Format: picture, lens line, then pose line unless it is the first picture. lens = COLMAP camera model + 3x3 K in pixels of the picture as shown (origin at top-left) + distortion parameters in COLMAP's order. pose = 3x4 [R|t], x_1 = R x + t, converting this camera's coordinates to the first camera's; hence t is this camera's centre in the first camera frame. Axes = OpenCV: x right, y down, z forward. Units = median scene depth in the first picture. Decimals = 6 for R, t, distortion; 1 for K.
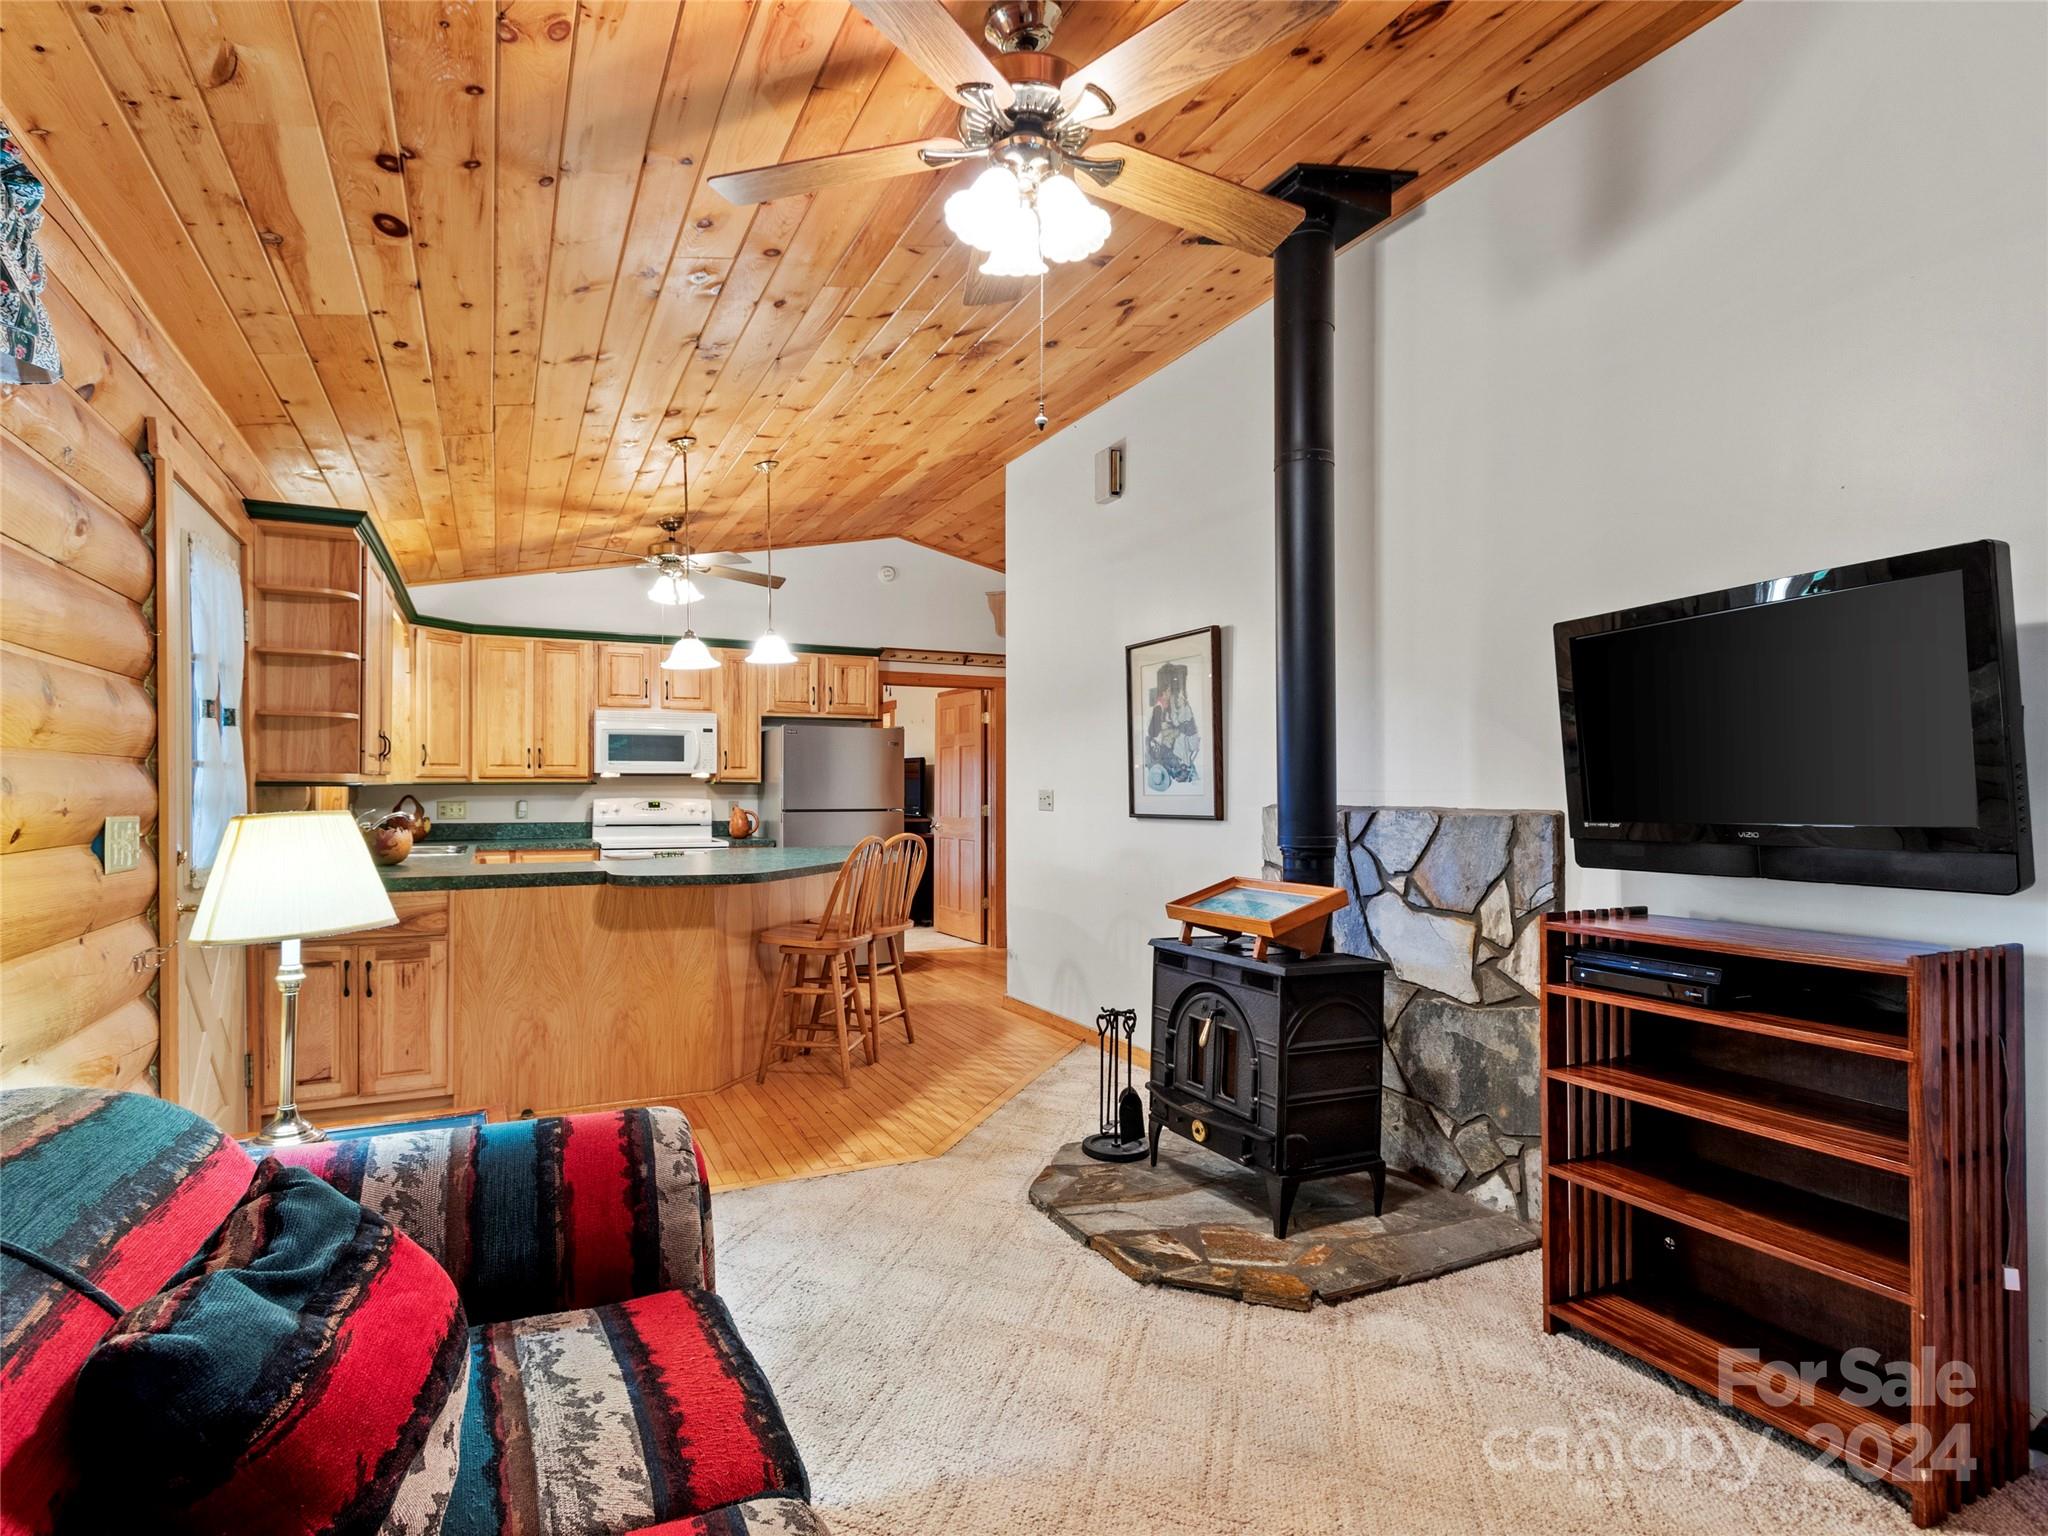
lens RADIAL K [[1047.3, 0, 1013.8], [0, 1047.3, 779.7], [0, 0, 1]] dist [0.010683, -0.003394]
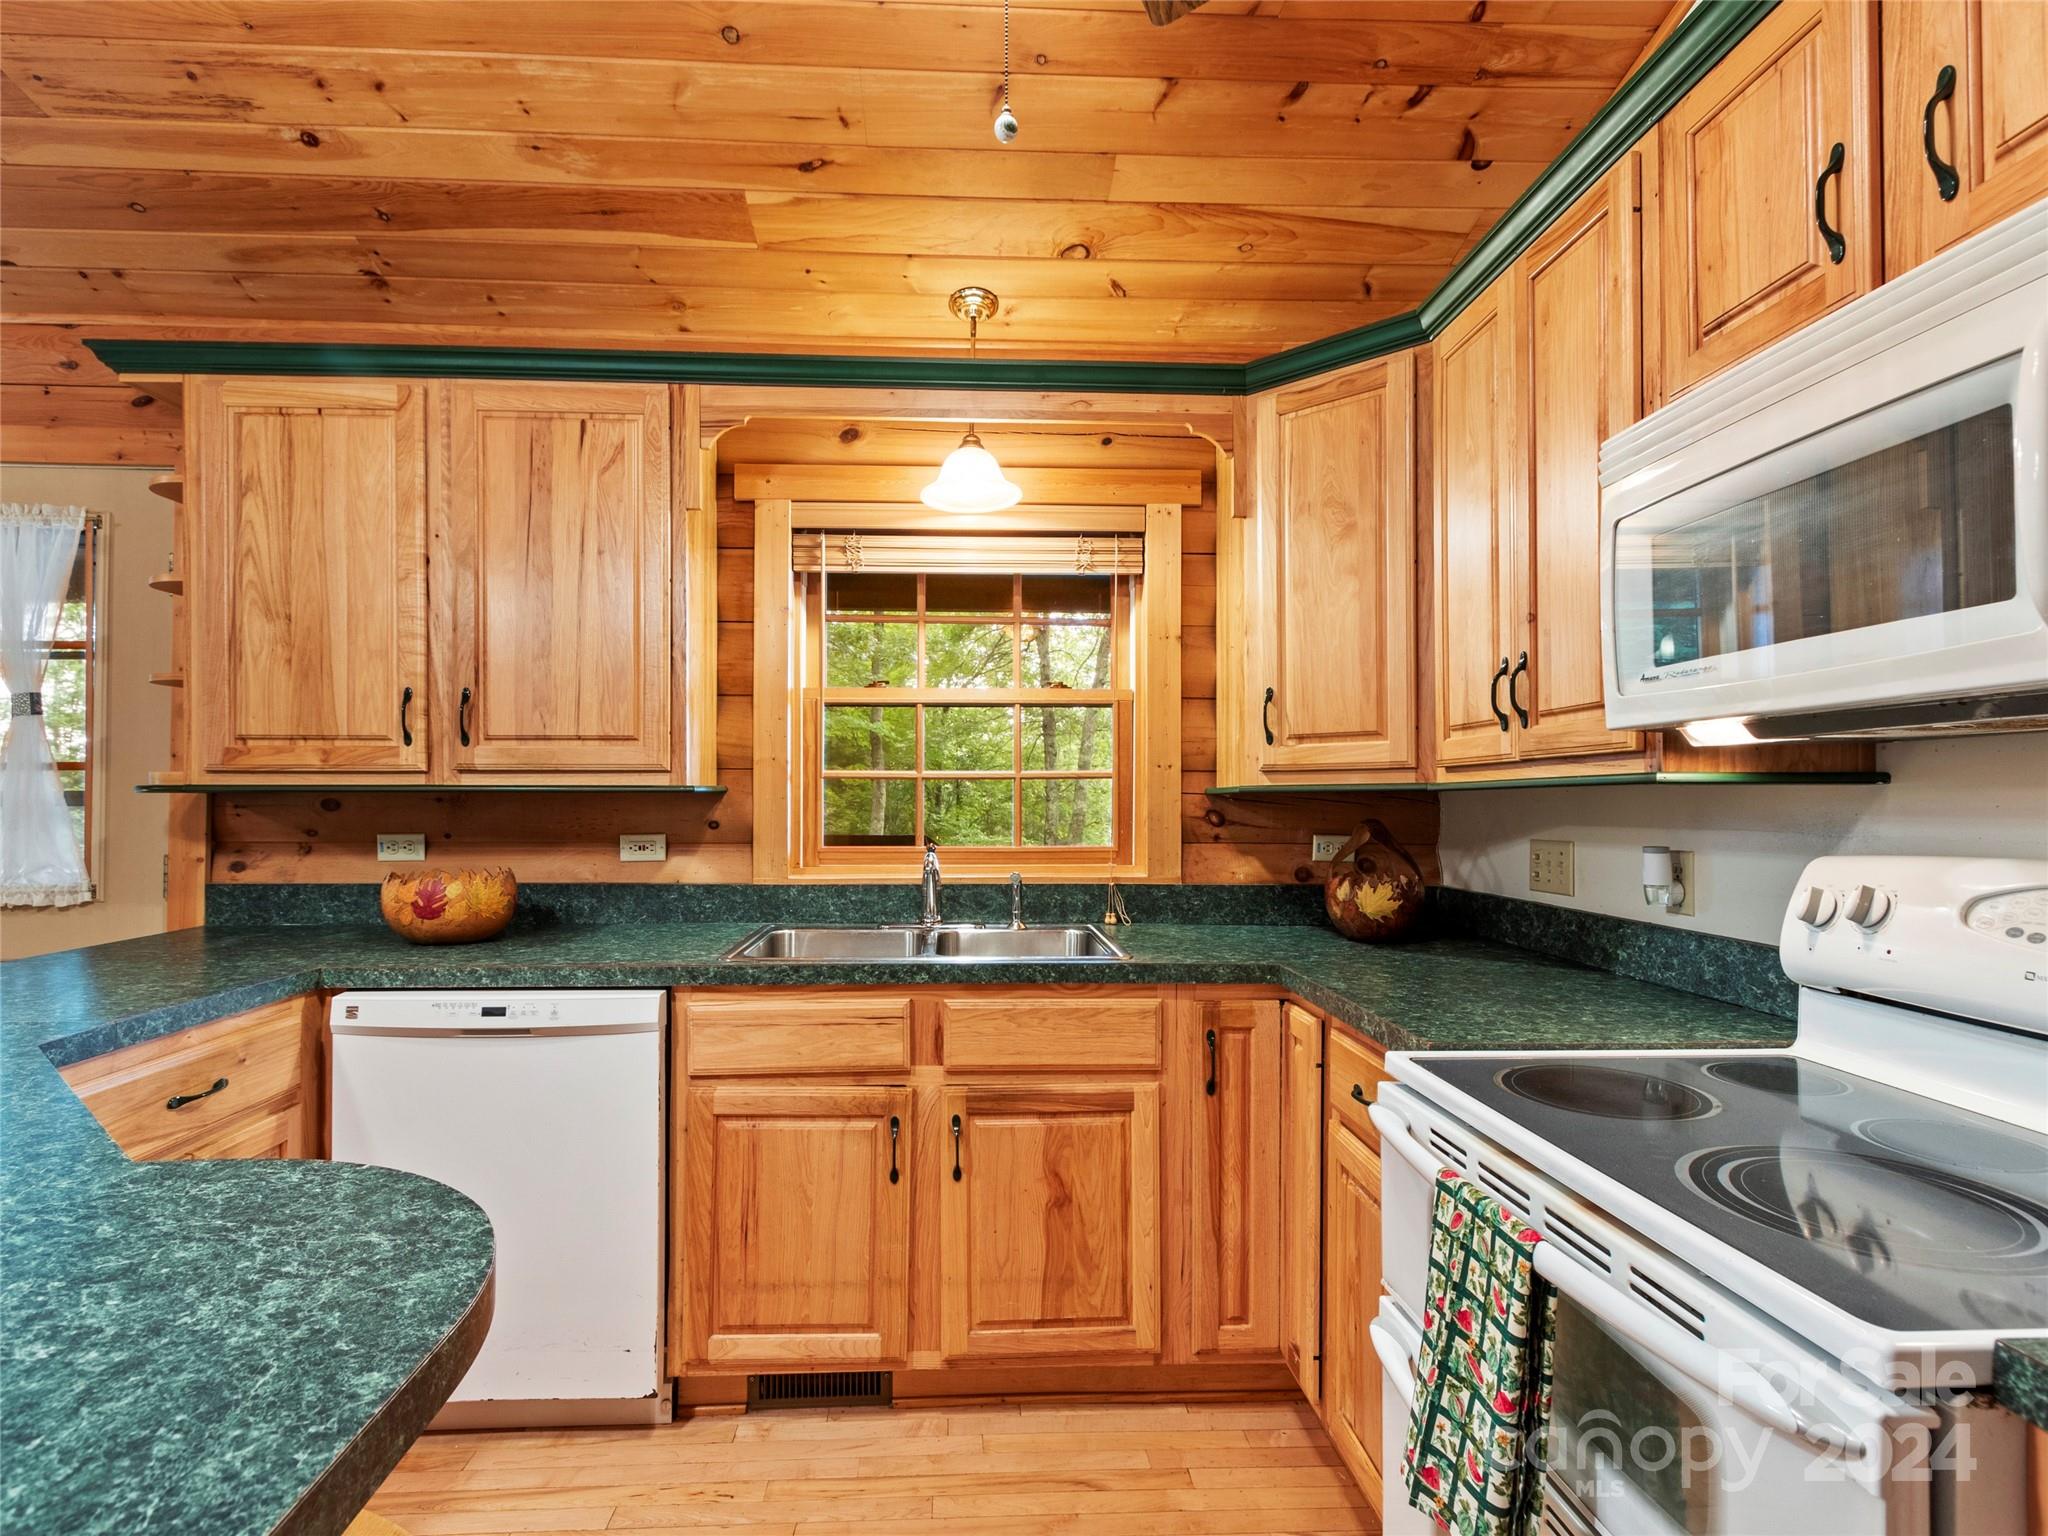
lens RADIAL K [[1047.3, 0, 1016.4], [0, 1047.3, 792.3], [0, 0, 1]] dist [0.010683, -0.003394]
pose [[-0.394914, -0.009139, -0.918673, -0.171083], [0.002358, 0.999937, -0.010961, 0.009295], [0.918715, -0.006495, -0.394868, 1.102536]]
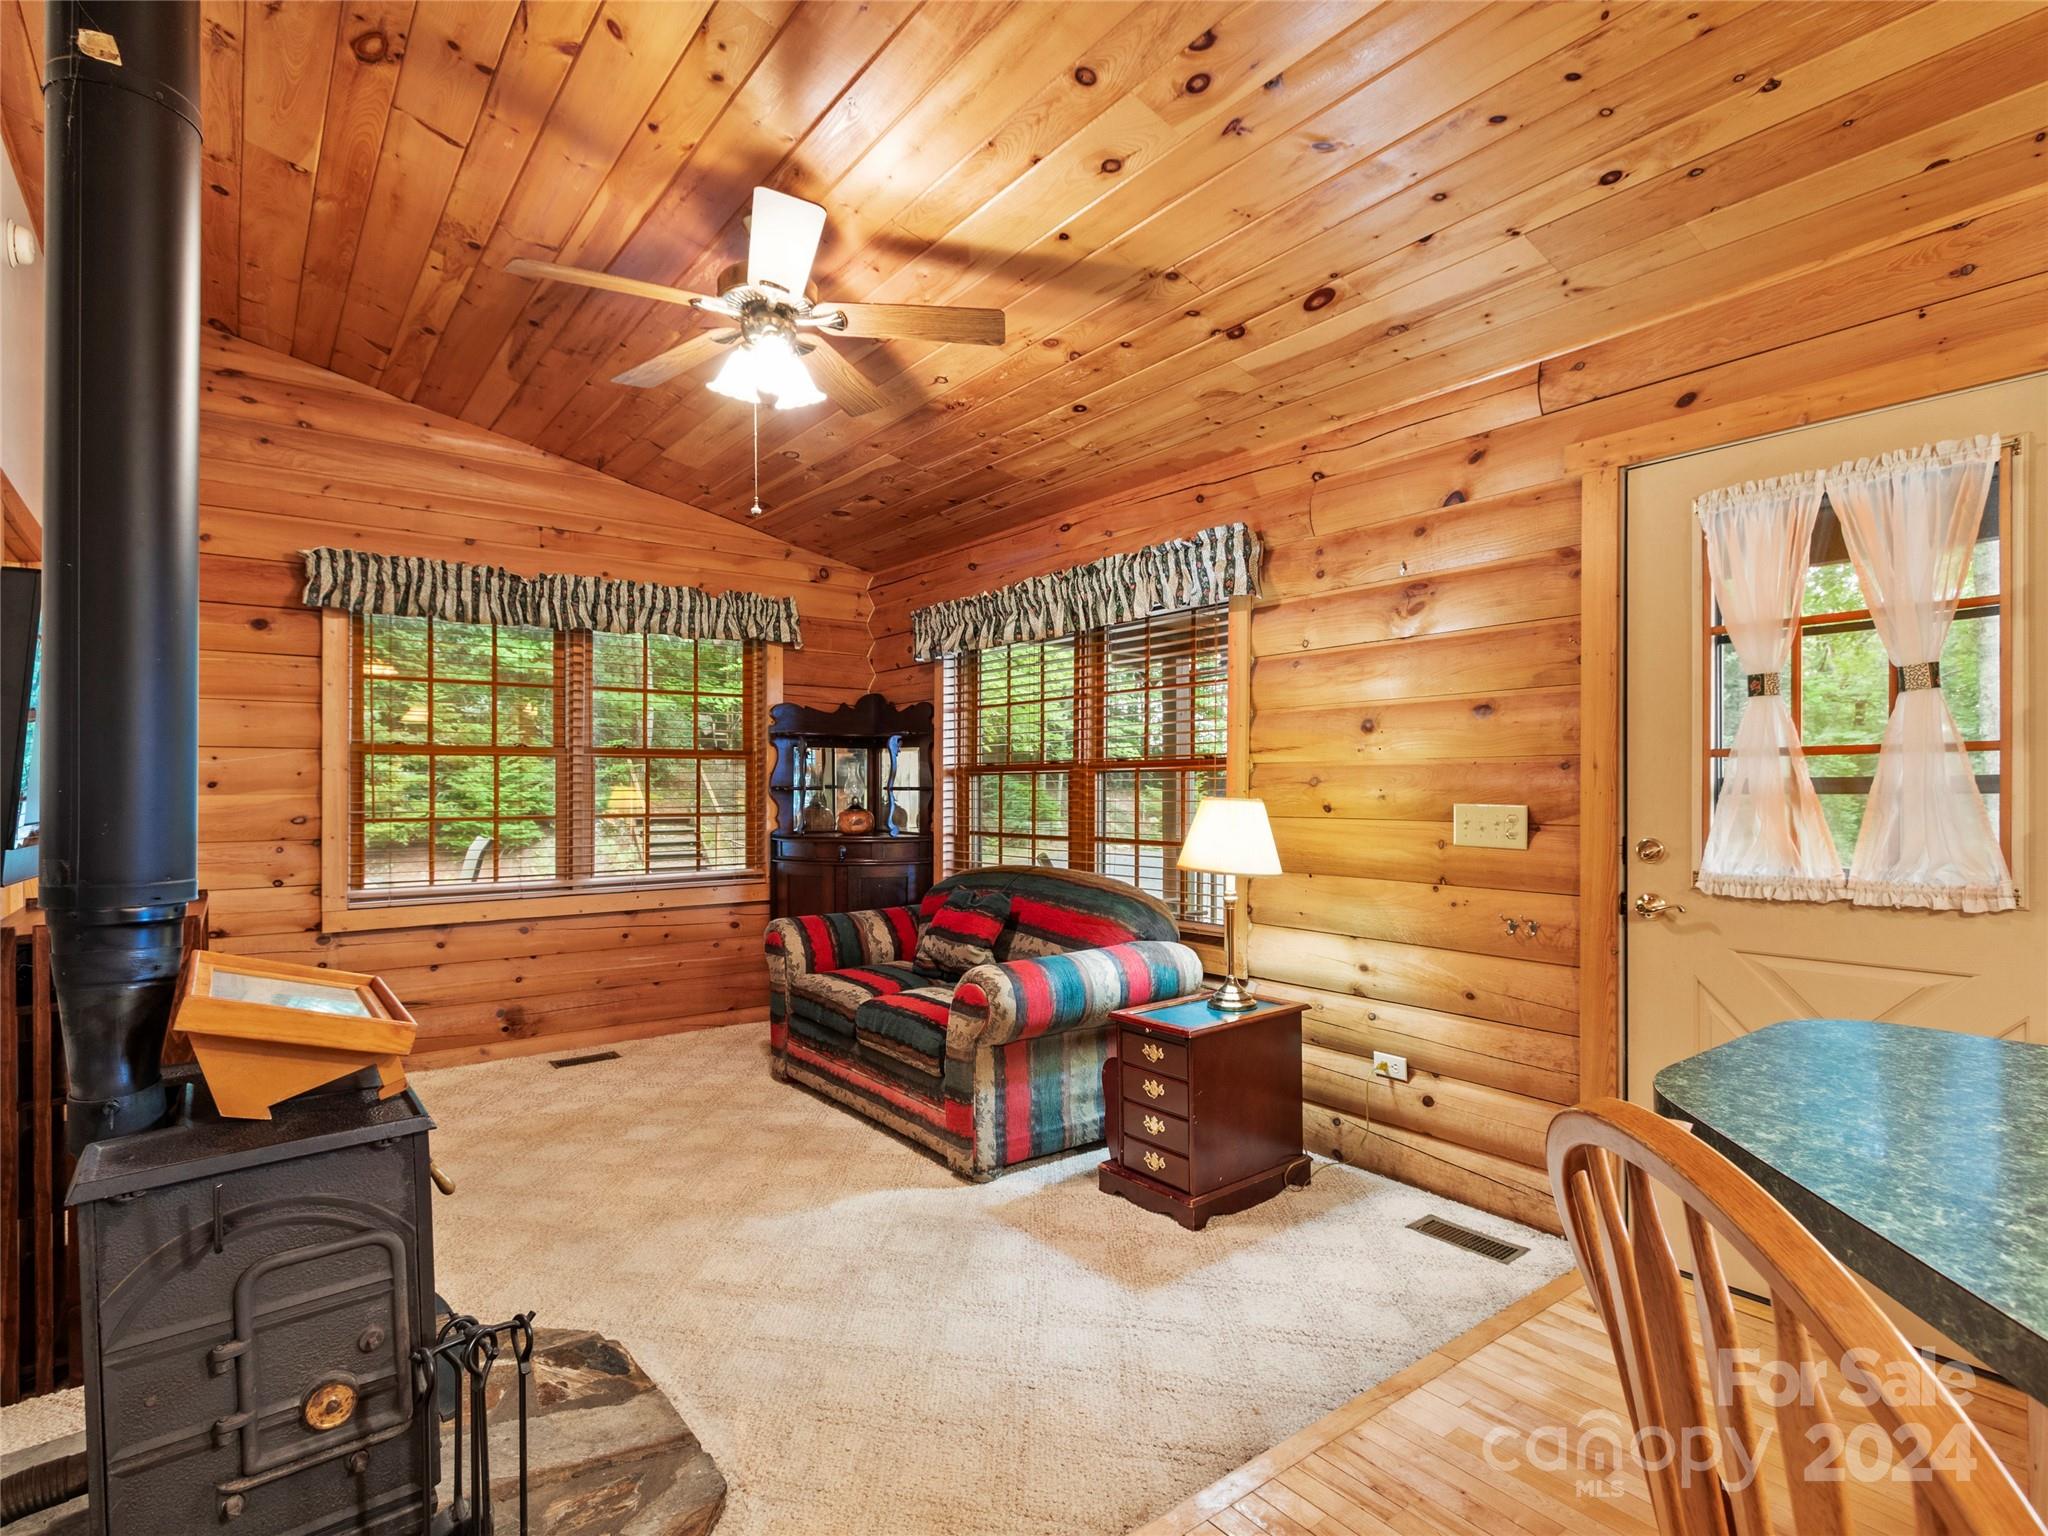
lens RADIAL K [[1047.3, 0, 1023.9], [0, 1047.3, 785.5], [0, 0, 1]] dist [0.010683, -0.003394]
pose [[-0.982280, 0.002423, -0.187406, -0.021345], [0.004137, 0.999953, -0.008755, 0.008341], [0.187376, -0.009375, -0.982244, 0.866027]]
